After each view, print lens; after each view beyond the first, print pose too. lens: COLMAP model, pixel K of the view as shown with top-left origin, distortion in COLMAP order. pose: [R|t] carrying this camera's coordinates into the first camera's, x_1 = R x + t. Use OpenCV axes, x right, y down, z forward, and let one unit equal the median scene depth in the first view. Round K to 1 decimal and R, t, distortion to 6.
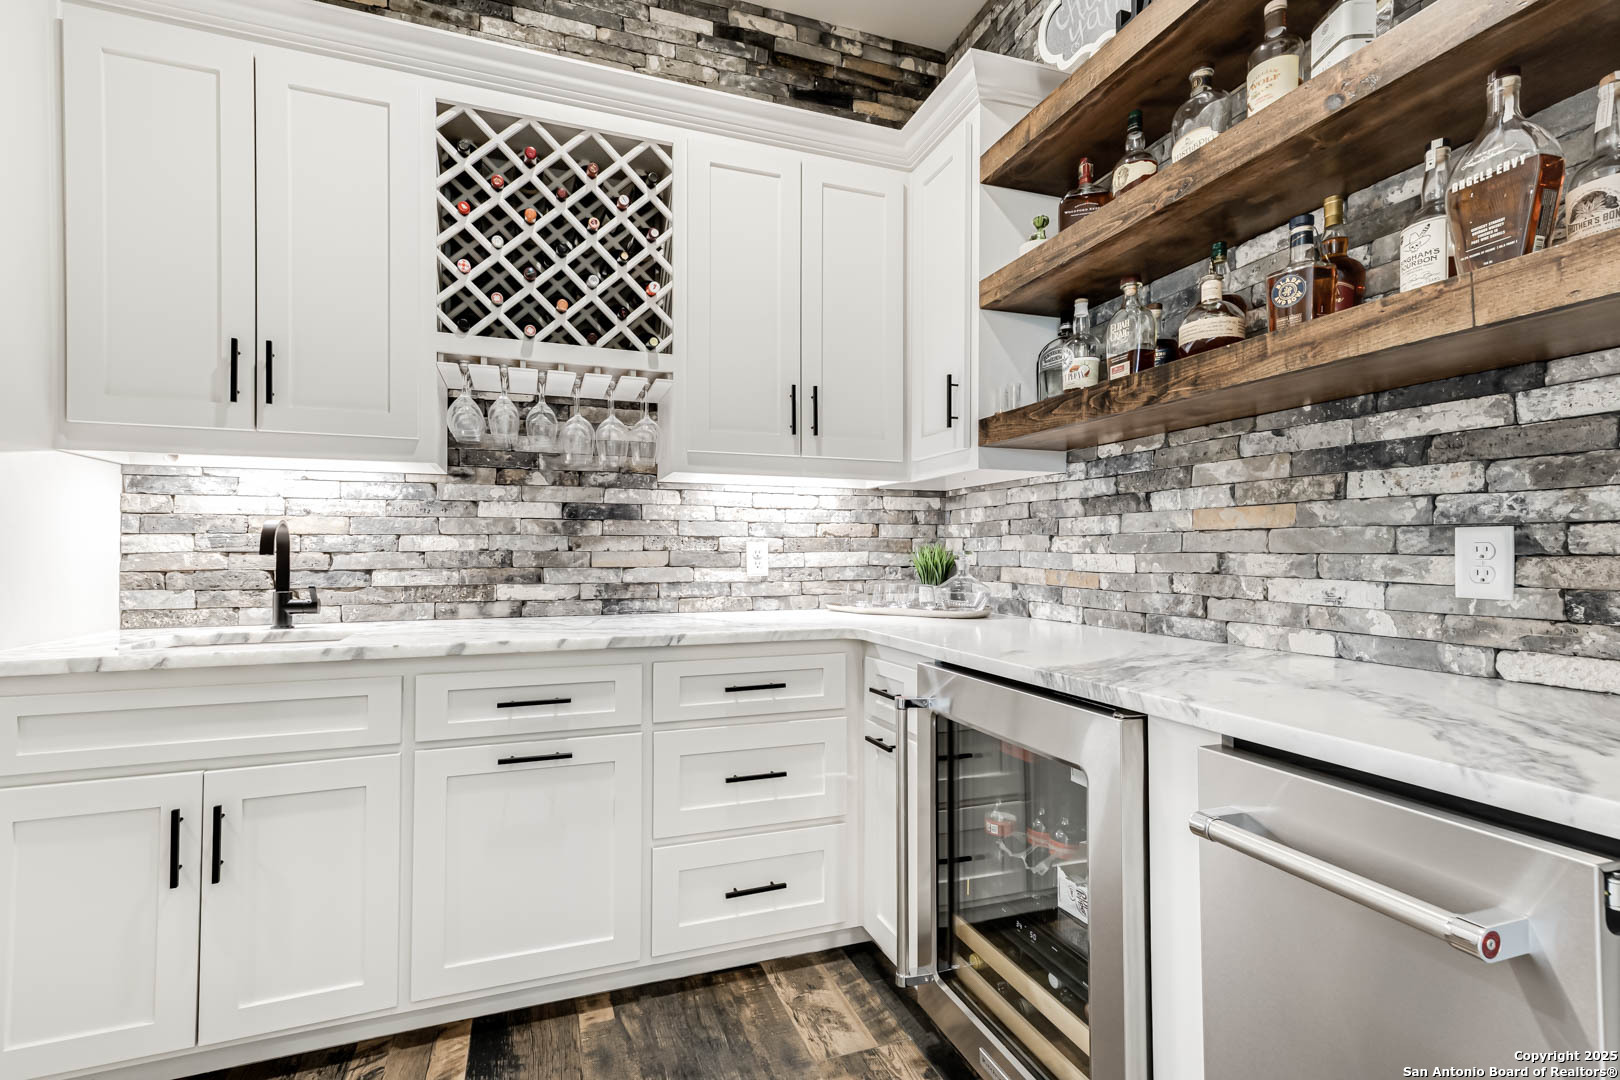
lens RADIAL K [[733.2, 0, 807.9], [0, 733.2, 544.2], [0, 0, 1]] dist [0.005319, 0.000520]
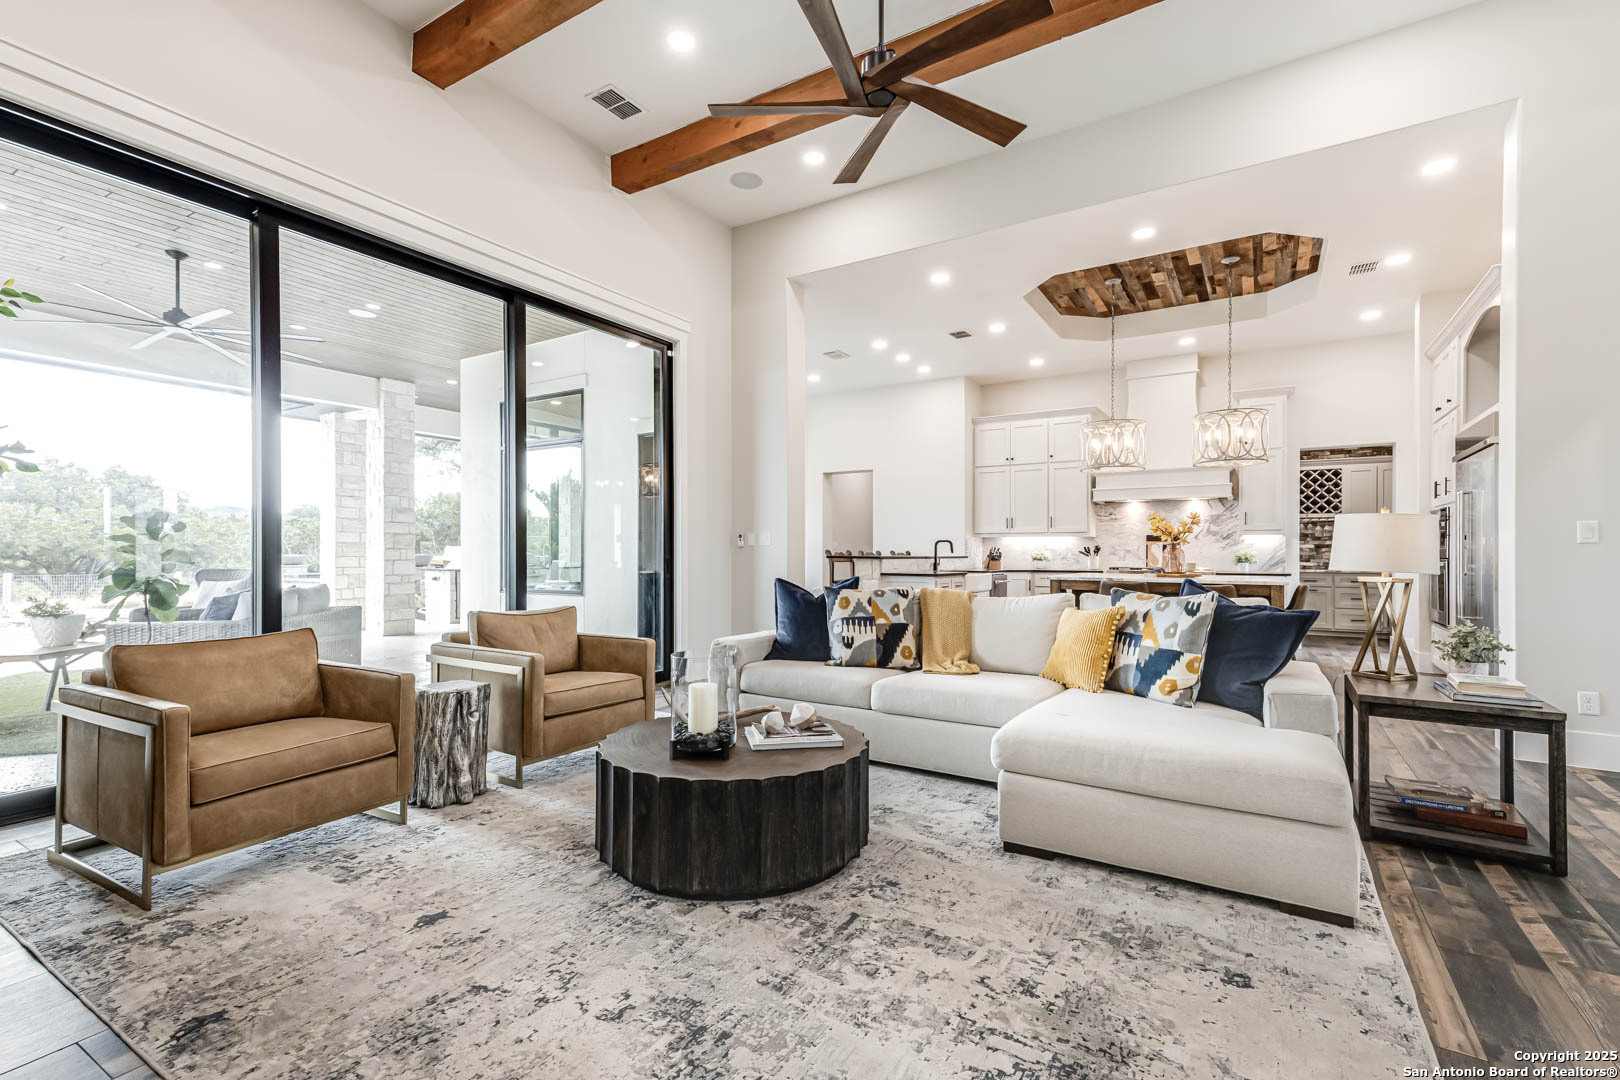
lens RADIAL K [[733.2, 0, 815.7], [0, 733.2, 545.5], [0, 0, 1]] dist [0.005319, 0.000520]
pose [[0.607765, -0.002629, -0.794112, 1.545365], [0.005940, 0.999982, 0.001235, -0.075790], [0.794095, -0.005468, 0.607770, -4.655618]]
